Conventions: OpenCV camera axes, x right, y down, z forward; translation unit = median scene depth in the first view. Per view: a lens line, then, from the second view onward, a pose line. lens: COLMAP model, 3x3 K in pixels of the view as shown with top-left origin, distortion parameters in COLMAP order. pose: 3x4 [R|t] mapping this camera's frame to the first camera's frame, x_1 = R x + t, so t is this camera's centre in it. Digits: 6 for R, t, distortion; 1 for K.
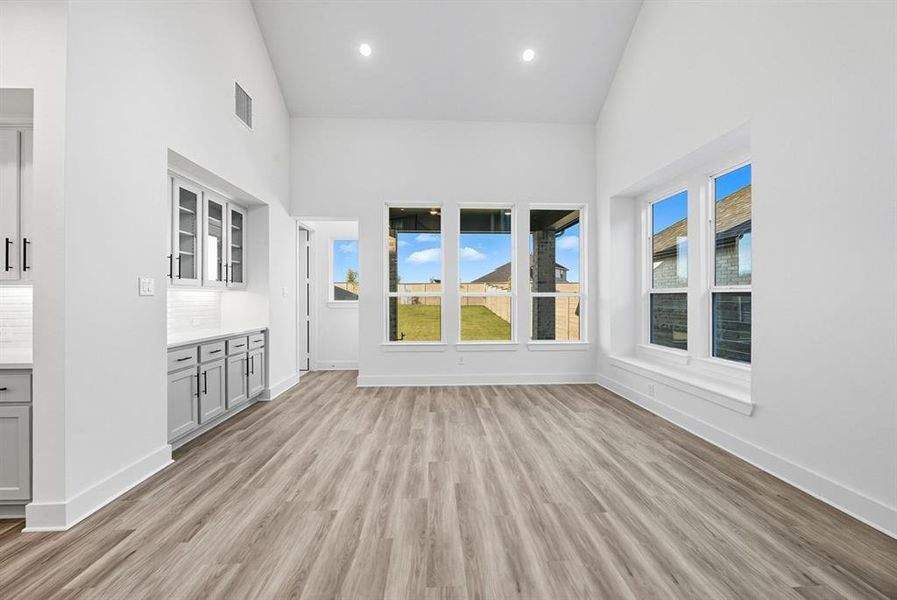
lens RADIAL K [[361.3, 0, 448.9], [0, 361.3, 297.6], [0, 0, 1]] dist [-0.007034, -0.000273]
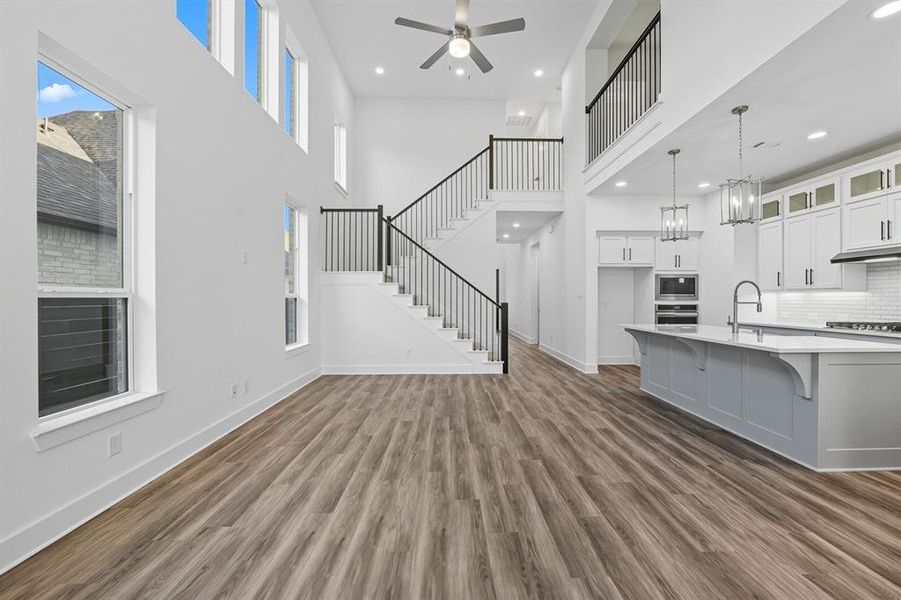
lens RADIAL K [[360.4, 0, 455.0], [0, 360.4, 299.2], [0, 0, 1]] dist [-0.008173, -0.000529]
pose [[-0.999772, 0.004785, 0.020805, 0.061835], [0.004774, 0.999988, -0.000562, 0.000402], [-0.020807, -0.000463, -0.999783, 1.119506]]
